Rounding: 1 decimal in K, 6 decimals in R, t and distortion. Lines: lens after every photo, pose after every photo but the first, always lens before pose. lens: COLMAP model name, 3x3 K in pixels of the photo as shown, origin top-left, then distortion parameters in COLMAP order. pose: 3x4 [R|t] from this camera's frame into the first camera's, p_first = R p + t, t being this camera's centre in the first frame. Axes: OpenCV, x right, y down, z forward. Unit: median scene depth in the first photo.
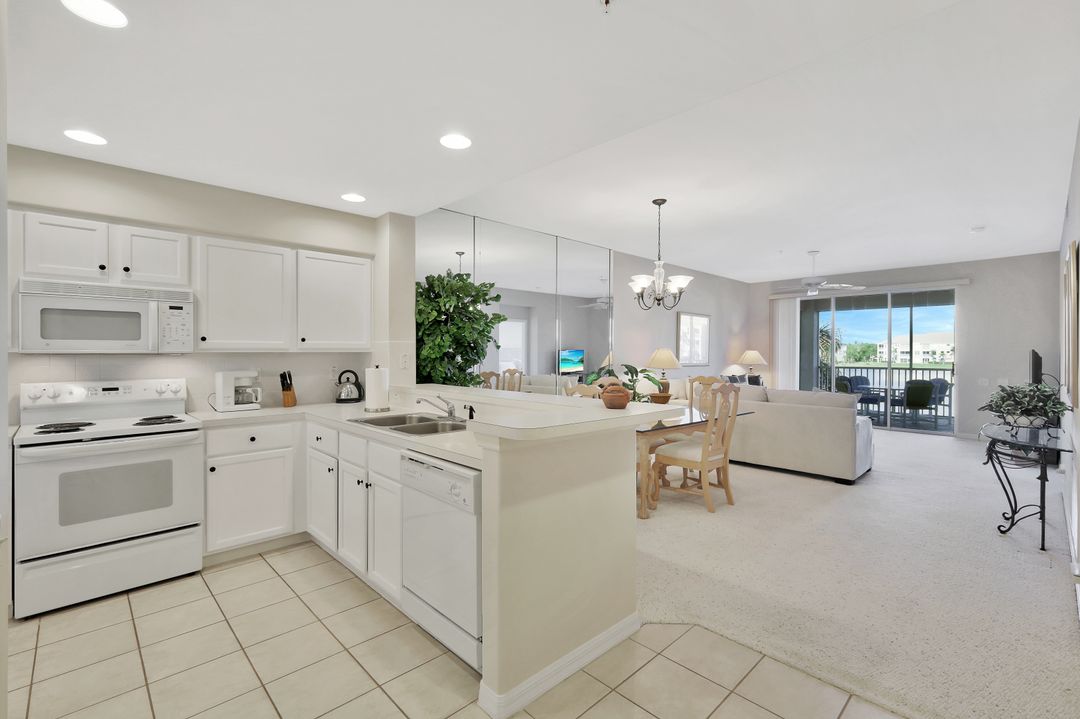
lens RADIAL K [[472.4, 0, 540.0], [0, 472.4, 355.2], [0, 0, 1]] dist [-0.002126, 0.002165]
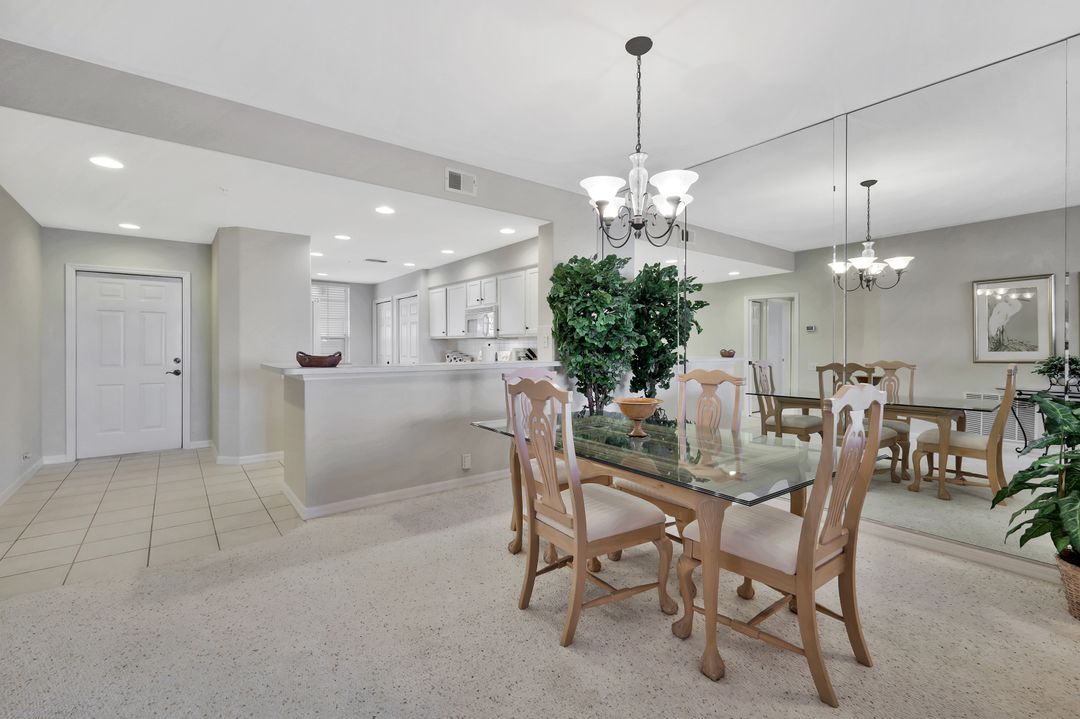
lens RADIAL K [[472.4, 0, 549.1], [0, 472.4, 351.1], [0, 0, 1]] dist [-0.002126, 0.002165]
pose [[-0.094193, 0.008404, -0.995518, 0.916333], [-0.006741, 0.999936, 0.009079, 0.025044], [0.995531, 0.007566, -0.094131, 1.091975]]
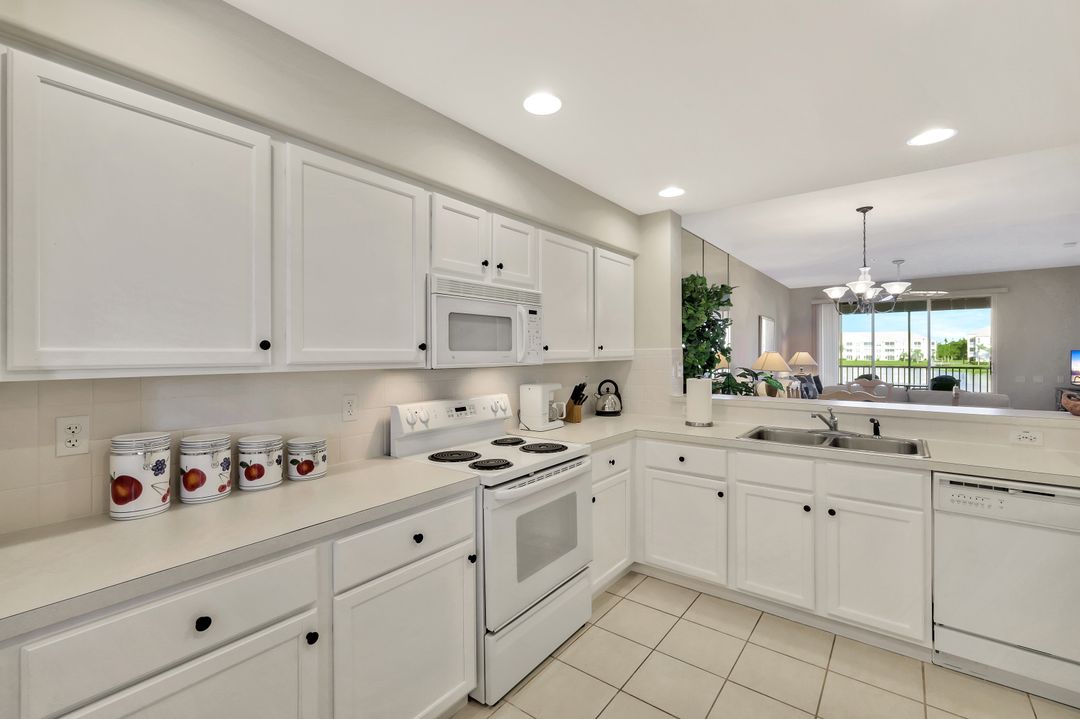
lens RADIAL K [[472.4, 0, 539.5], [0, 472.4, 350.9], [0, 0, 1]] dist [-0.002126, 0.002165]
pose [[0.989522, -0.001608, 0.144373, -0.668131], [0.002362, 0.999984, -0.005048, -0.019534], [-0.144362, 0.005336, 0.989511, 0.115443]]
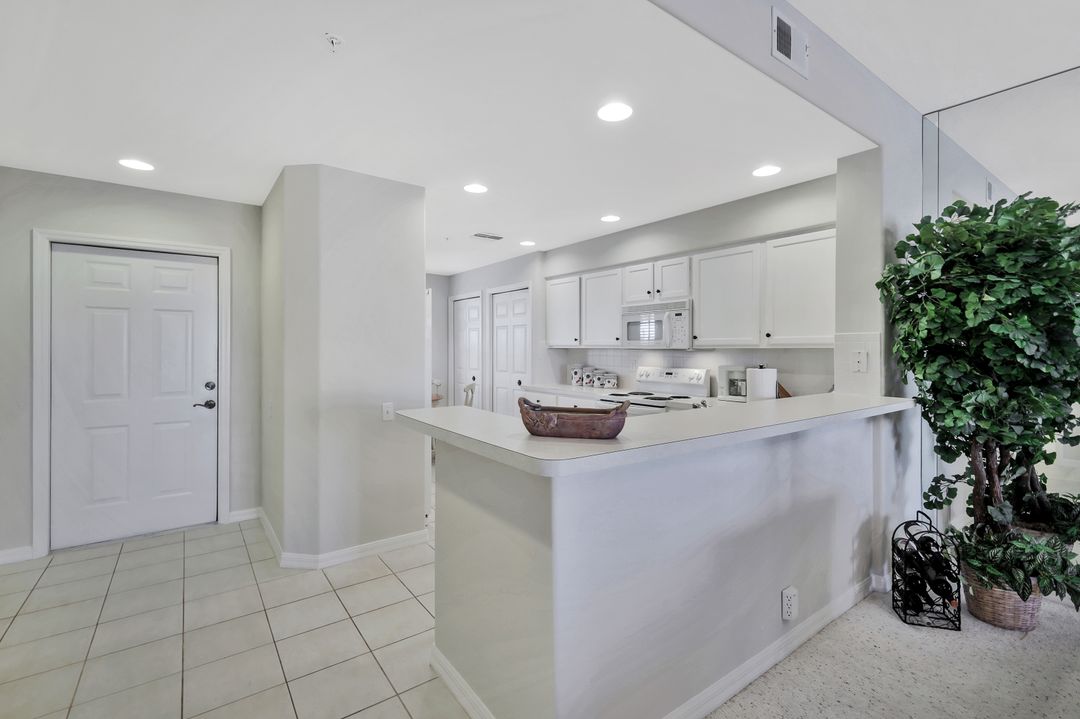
lens RADIAL K [[472.4, 0, 549.5], [0, 472.4, 351.1], [0, 0, 1]] dist [-0.002126, 0.002165]
pose [[-0.113920, 0.006596, -0.993468, 0.439526], [-0.006601, 0.999951, 0.007396, -0.004389], [0.993468, 0.007401, -0.113871, 0.599268]]
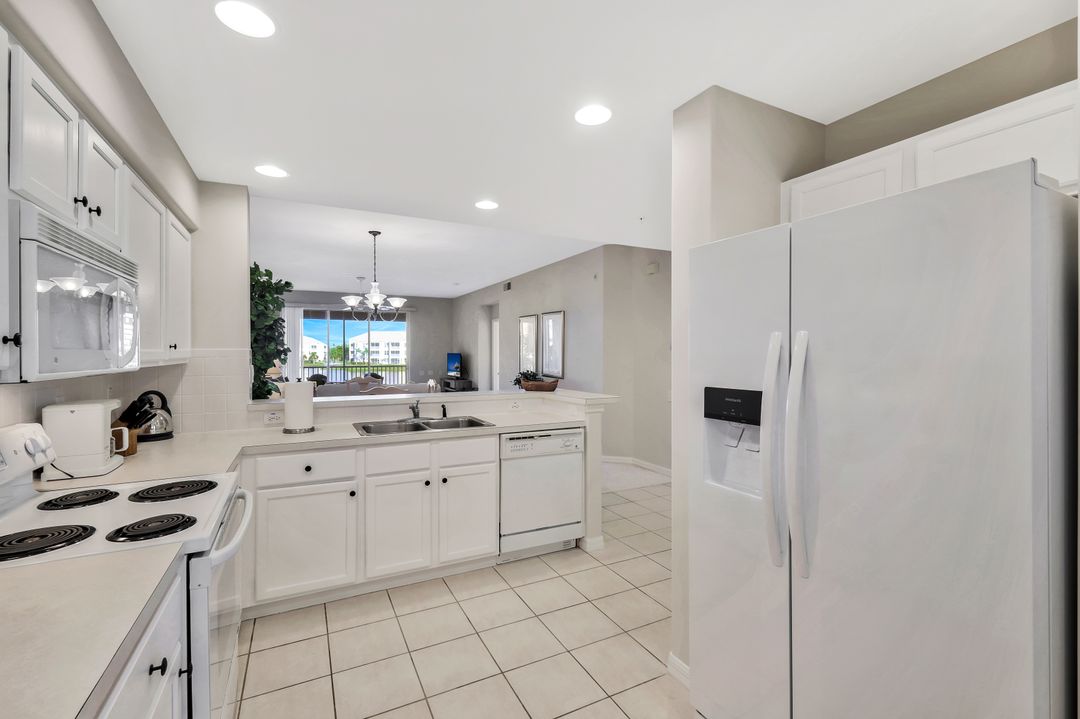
lens RADIAL K [[472.4, 0, 543.8], [0, 472.4, 354.6], [0, 0, 1]] dist [-0.002126, 0.002165]
pose [[0.288808, -0.001642, 0.957385, -0.882672], [0.002022, 0.999997, 0.001105, -0.018789], [-0.957385, 0.001617, 0.288811, 0.279361]]
